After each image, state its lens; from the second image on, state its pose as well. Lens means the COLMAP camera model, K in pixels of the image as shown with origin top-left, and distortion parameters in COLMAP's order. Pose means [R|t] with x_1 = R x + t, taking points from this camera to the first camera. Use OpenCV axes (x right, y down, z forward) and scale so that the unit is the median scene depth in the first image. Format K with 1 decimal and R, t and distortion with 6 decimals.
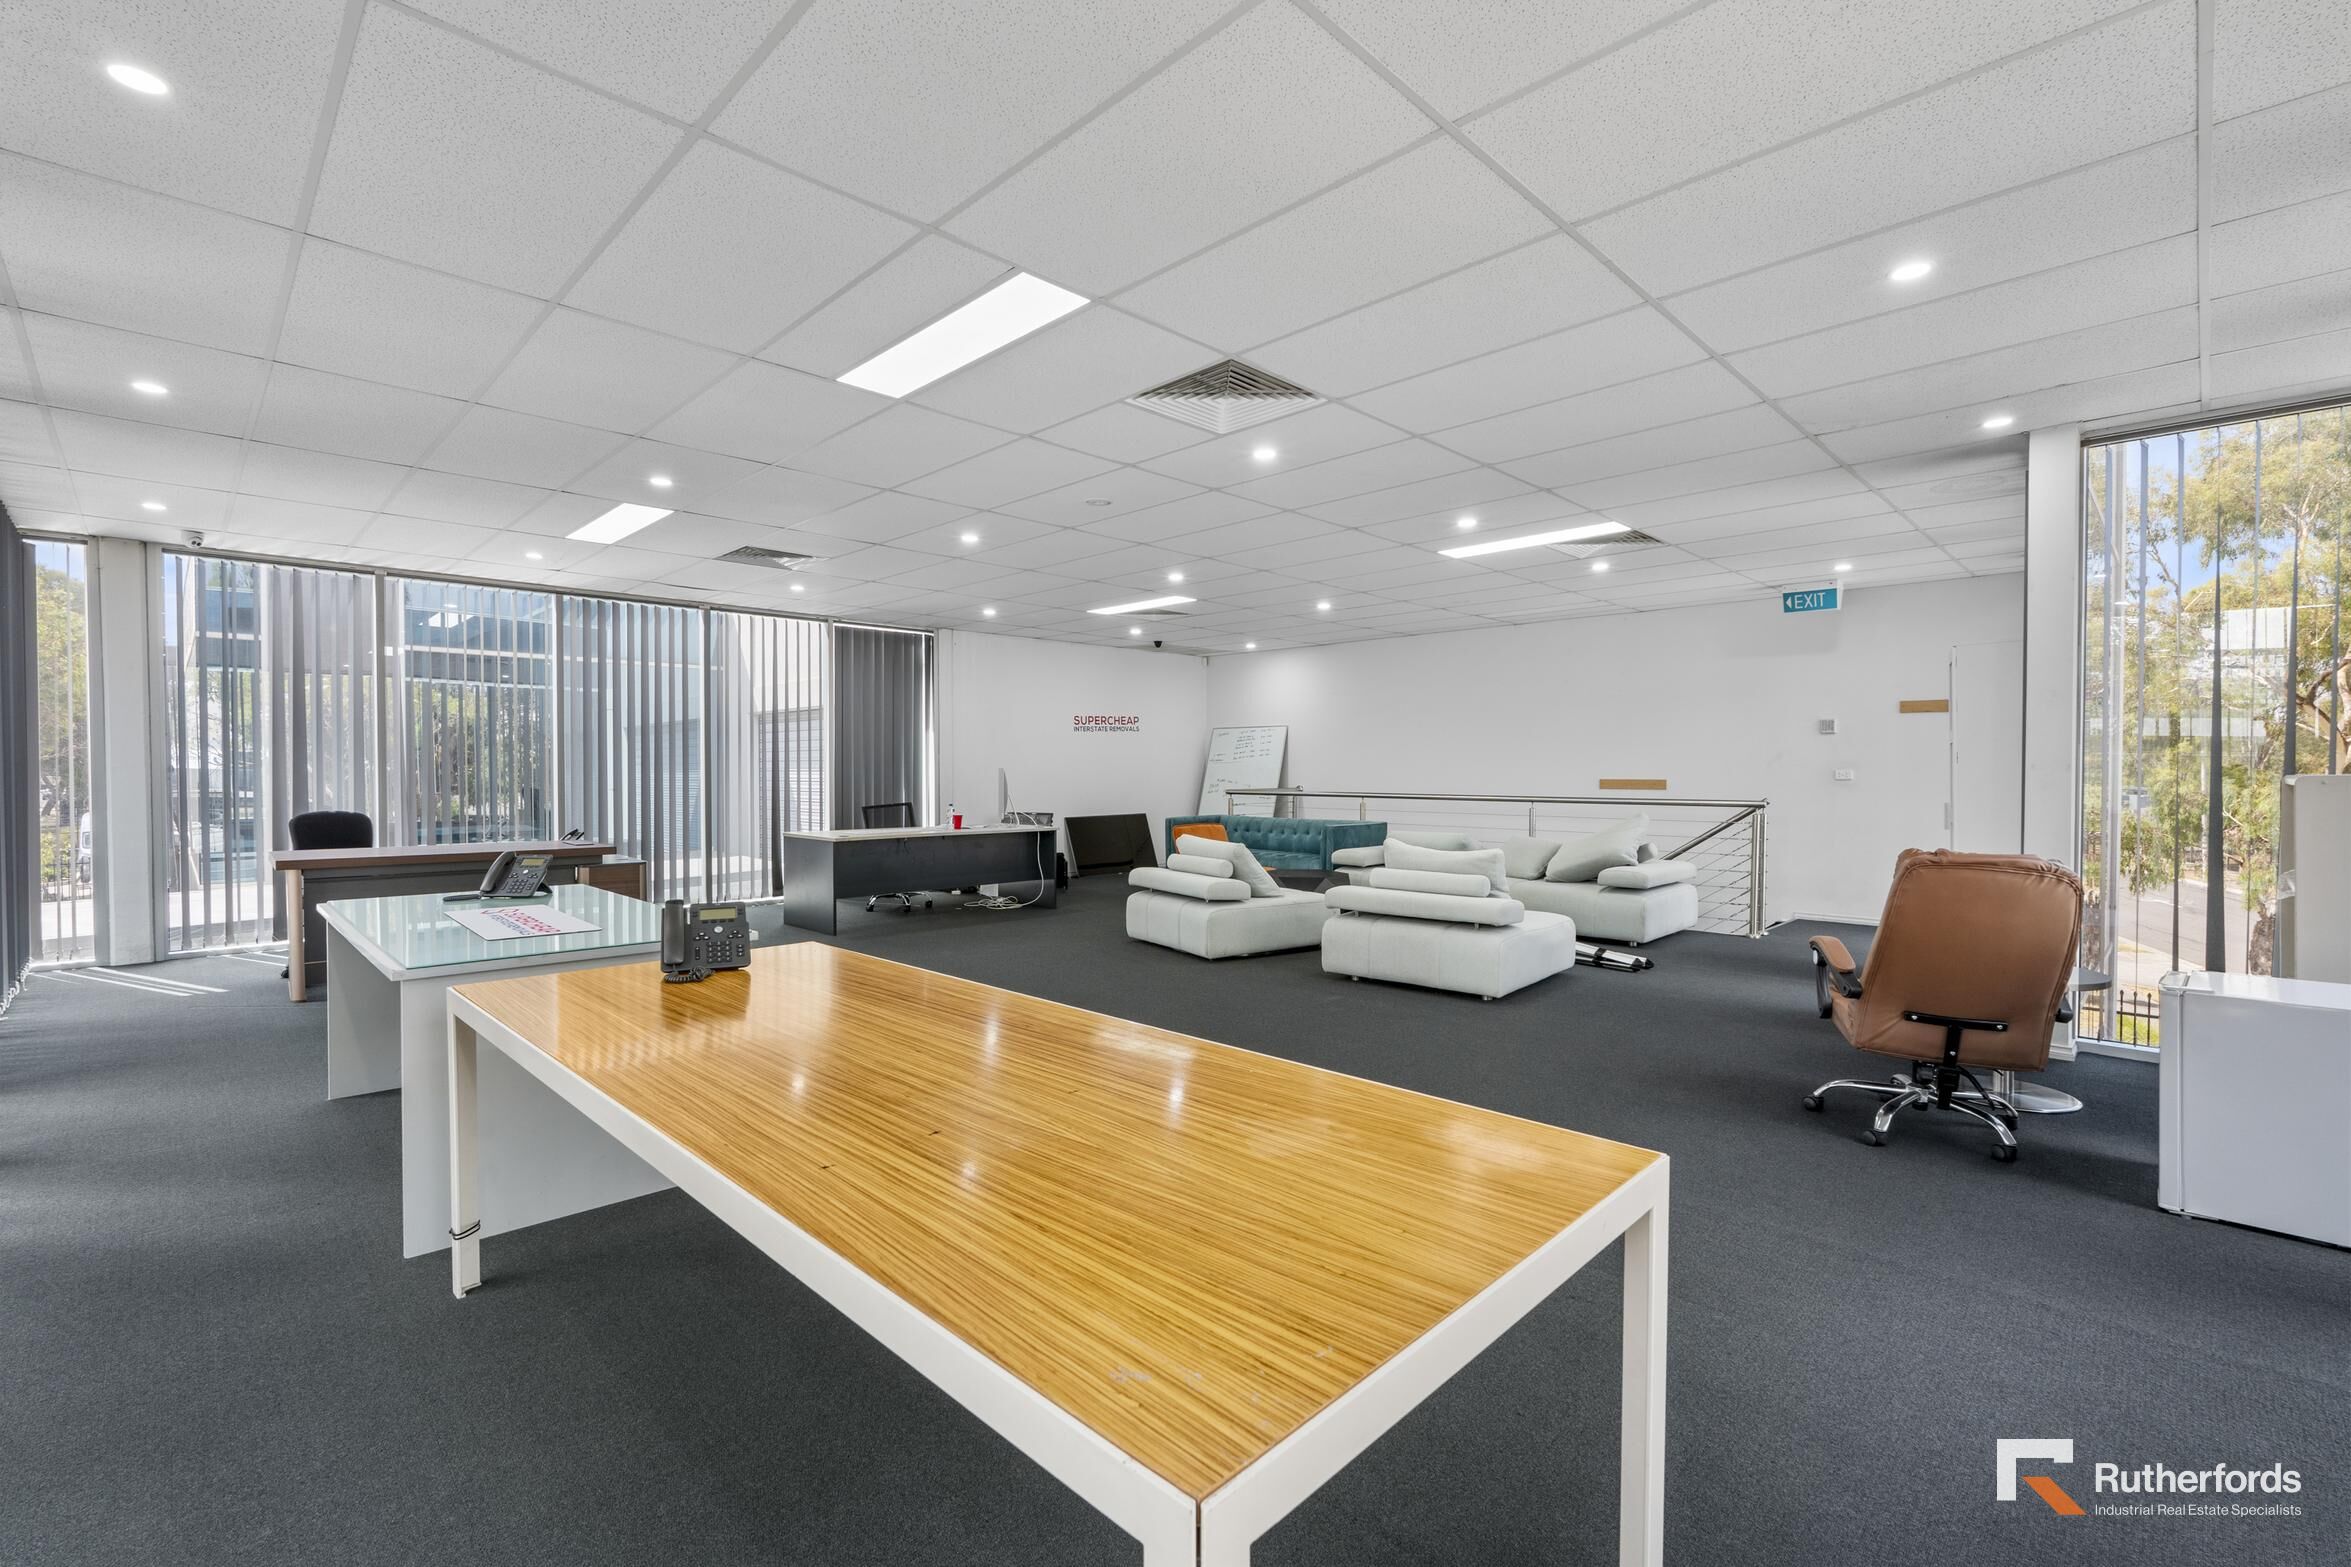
lens RADIAL K [[999.4, 0, 1164.2], [0, 999.4, 764.6], [0, 0, 1]] dist [-0.001752, 0.000615]
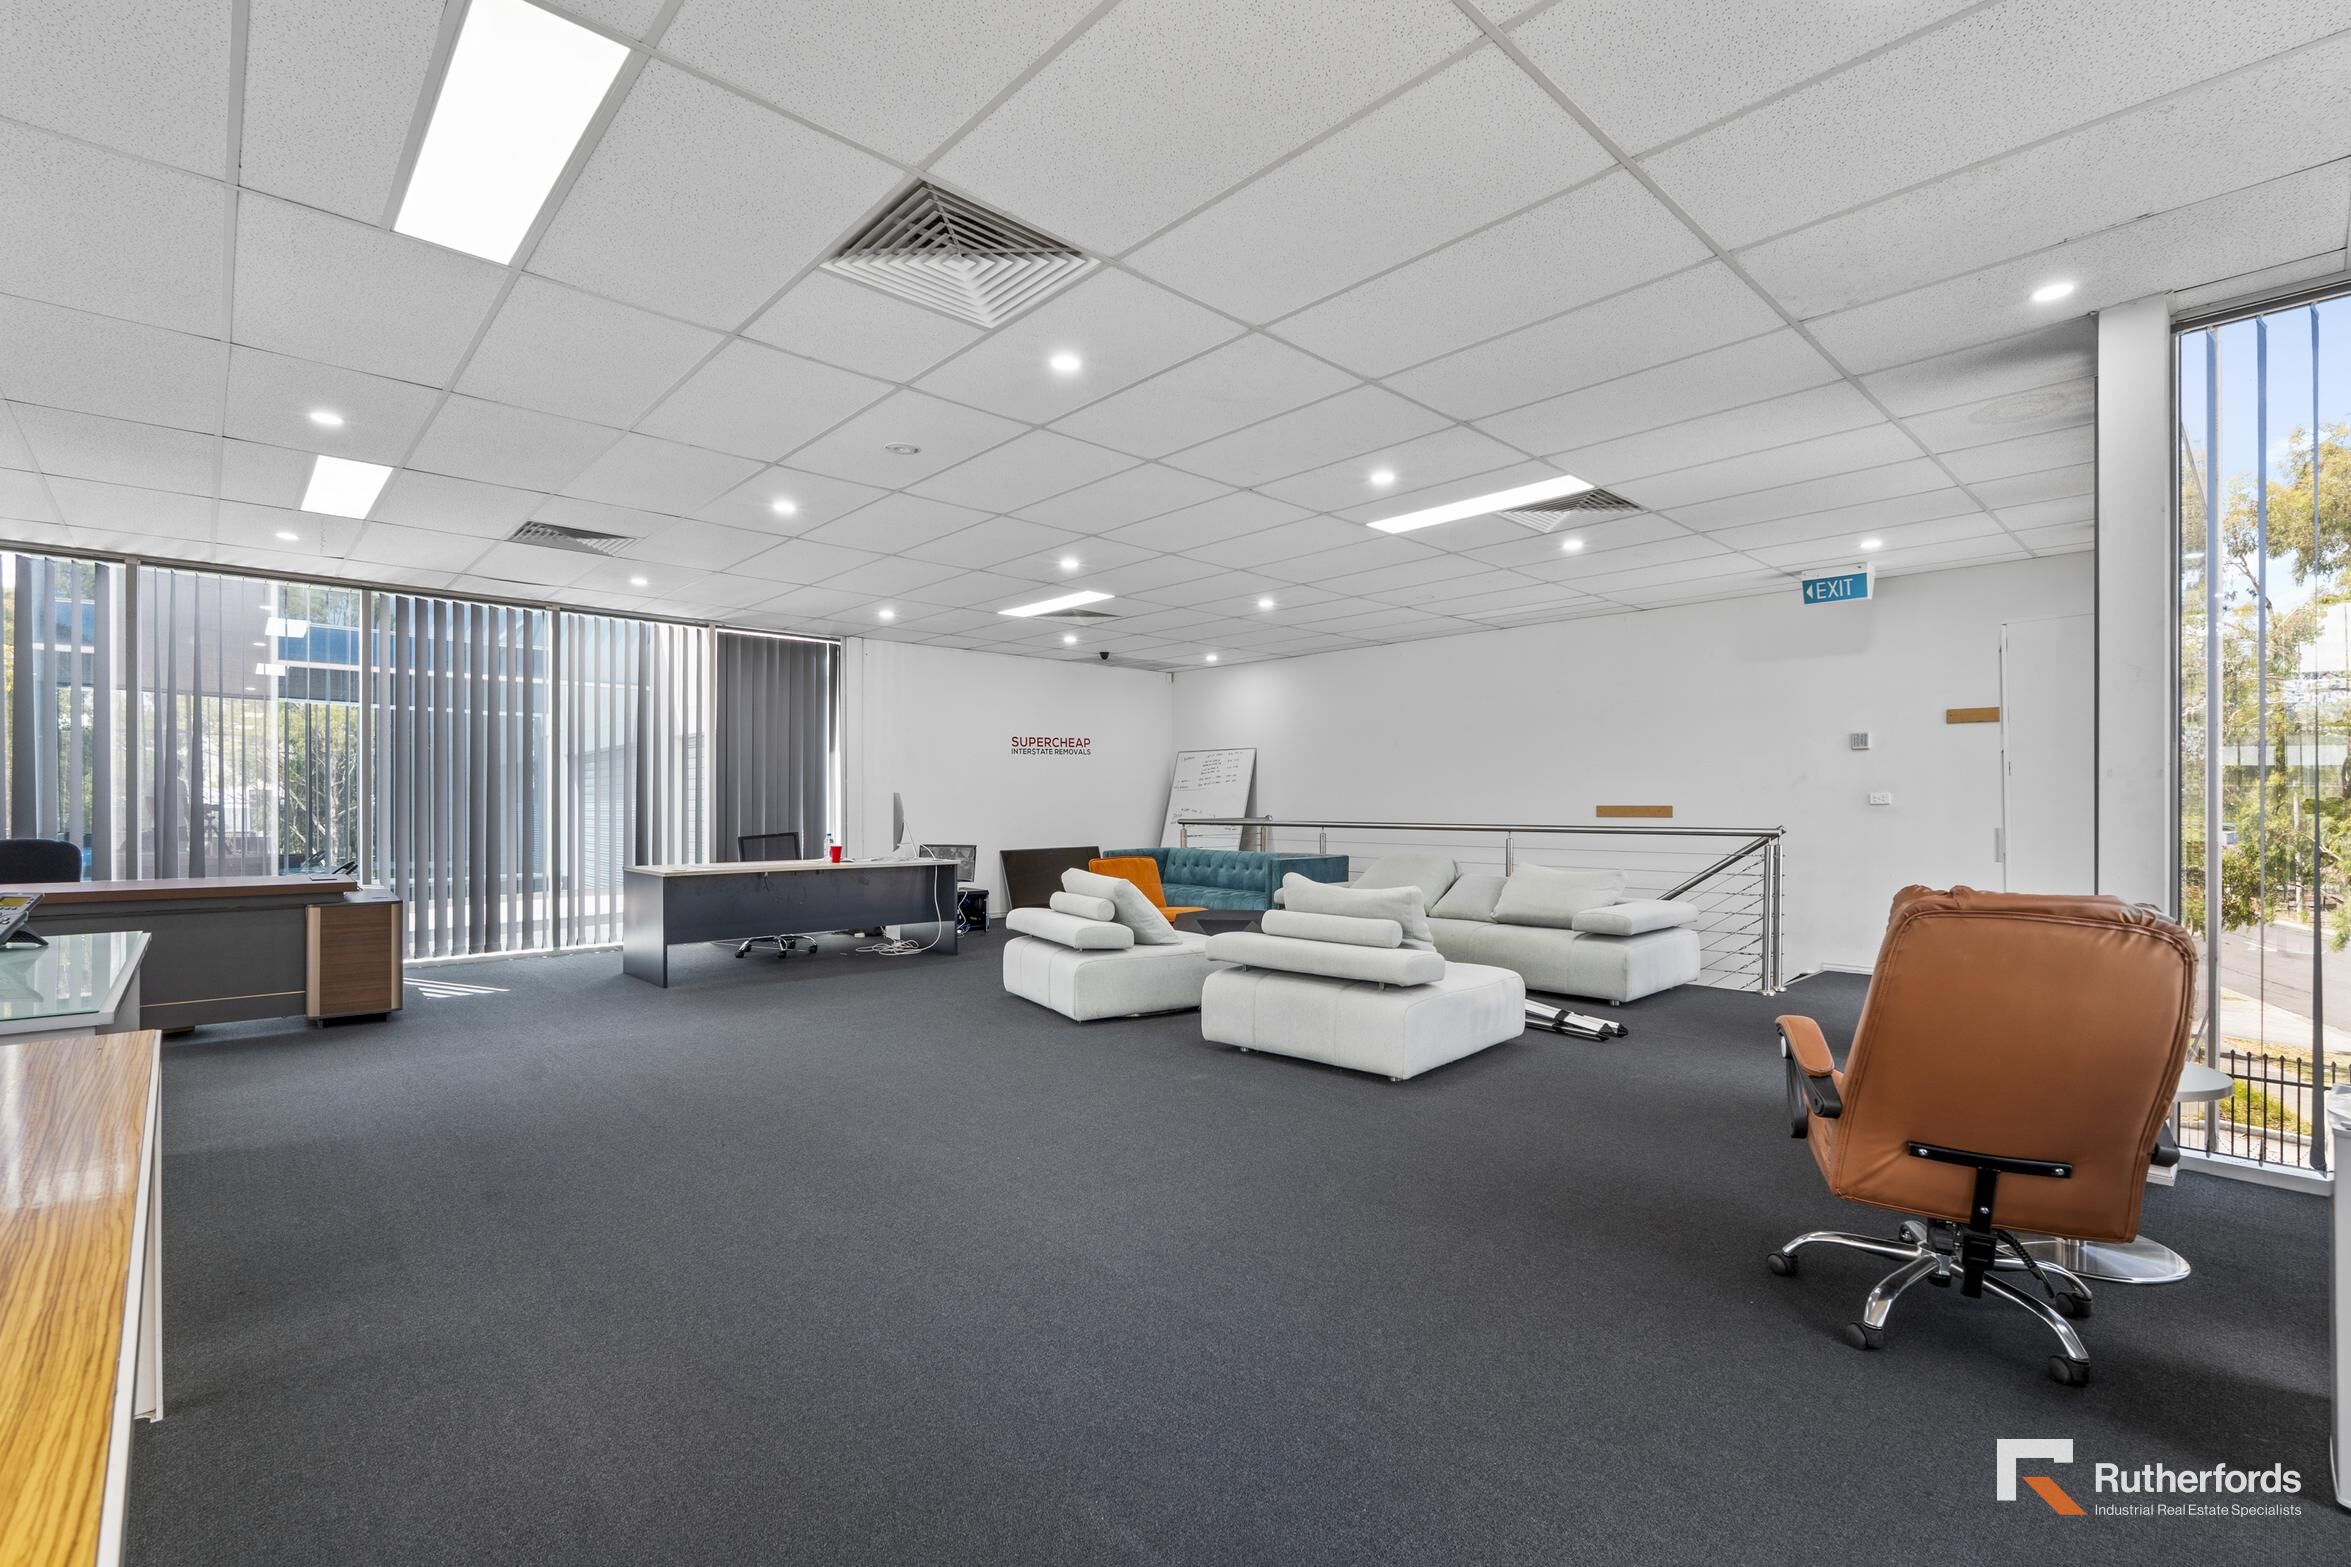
lens RADIAL K [[1020.3, 0, 1177.0], [0, 1020.3, 786.1], [0, 0, 1]] dist [-0.008173, 0.002885]
pose [[0.999622, -0.000752, -0.027497, 0.137592], [0.000366, 0.999902, -0.014020, 0.013820], [0.027505, 0.014004, 0.999524, 0.157609]]
